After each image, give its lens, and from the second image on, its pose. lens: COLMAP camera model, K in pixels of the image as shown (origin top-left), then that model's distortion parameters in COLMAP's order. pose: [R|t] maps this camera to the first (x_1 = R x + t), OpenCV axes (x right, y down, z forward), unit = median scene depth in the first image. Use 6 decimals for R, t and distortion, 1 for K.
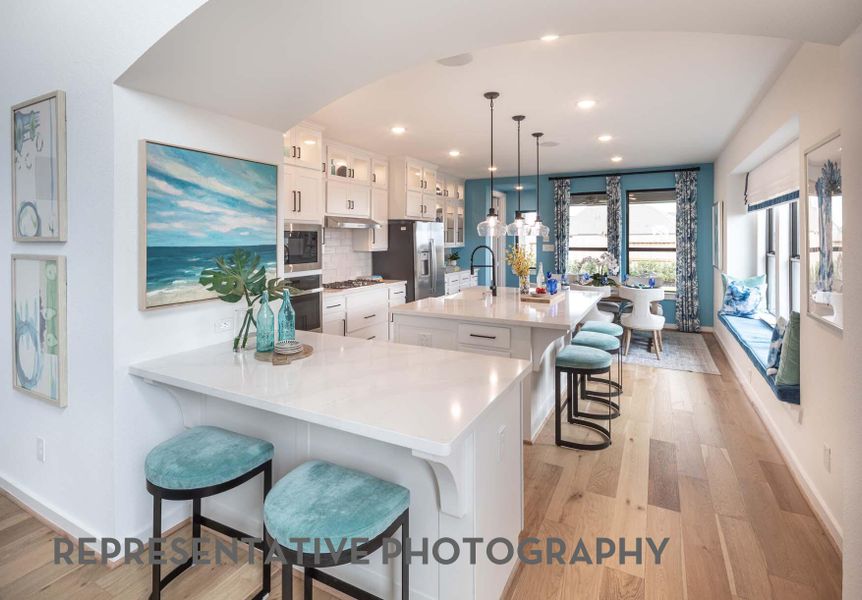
lens RADIAL K [[430.0, 0, 429.9], [0, 430.0, 239.1], [0, 0, 1]] dist [-0.000583, 0.000054]
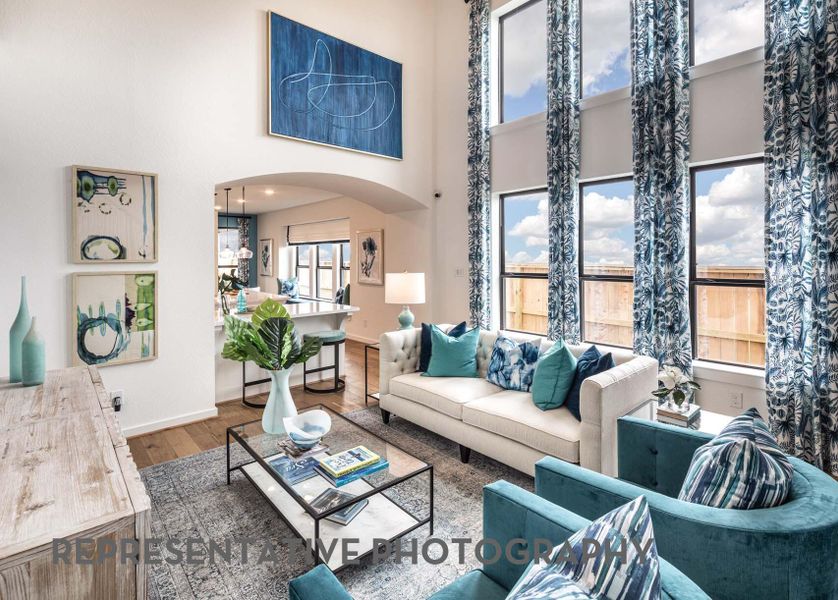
lens RADIAL K [[412.8, 0, 413.3], [0, 412.8, 256.4], [0, 0, 1]] dist [-0.003038, -0.000270]
pose [[0.362342, 0.003253, 0.932040, -0.732200], [0.005414, 0.999970, -0.005595, -0.001087], [-0.932029, 0.007073, 0.362313, -0.200655]]
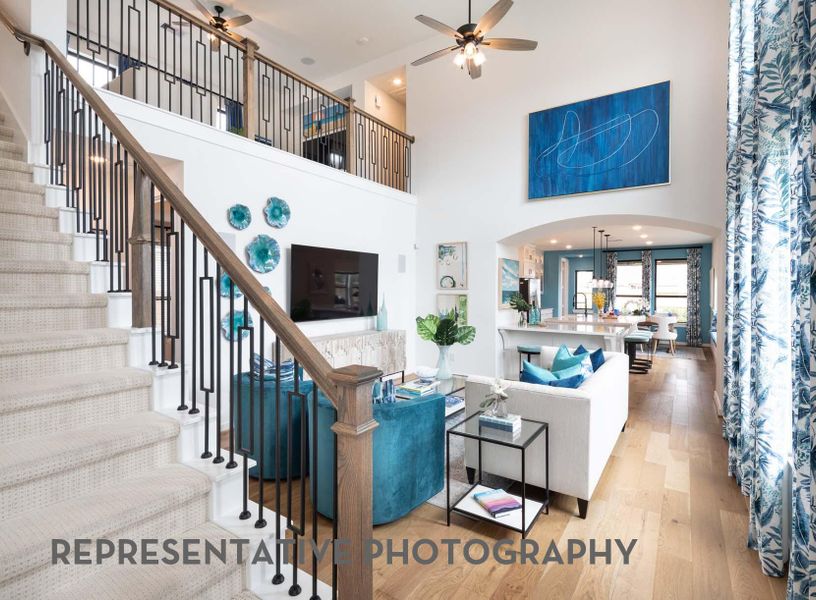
lens RADIAL K [[400.5, 0, 409.6], [0, 400.5, 293.5], [0, 0, 1]] dist [-0.002432, -0.000554]
pose [[0.993366, 0.006785, -0.114797, -0.341986], [-0.005592, 0.999927, 0.010715, 0.003288], [0.114862, -0.010002, 0.993331, -0.720104]]
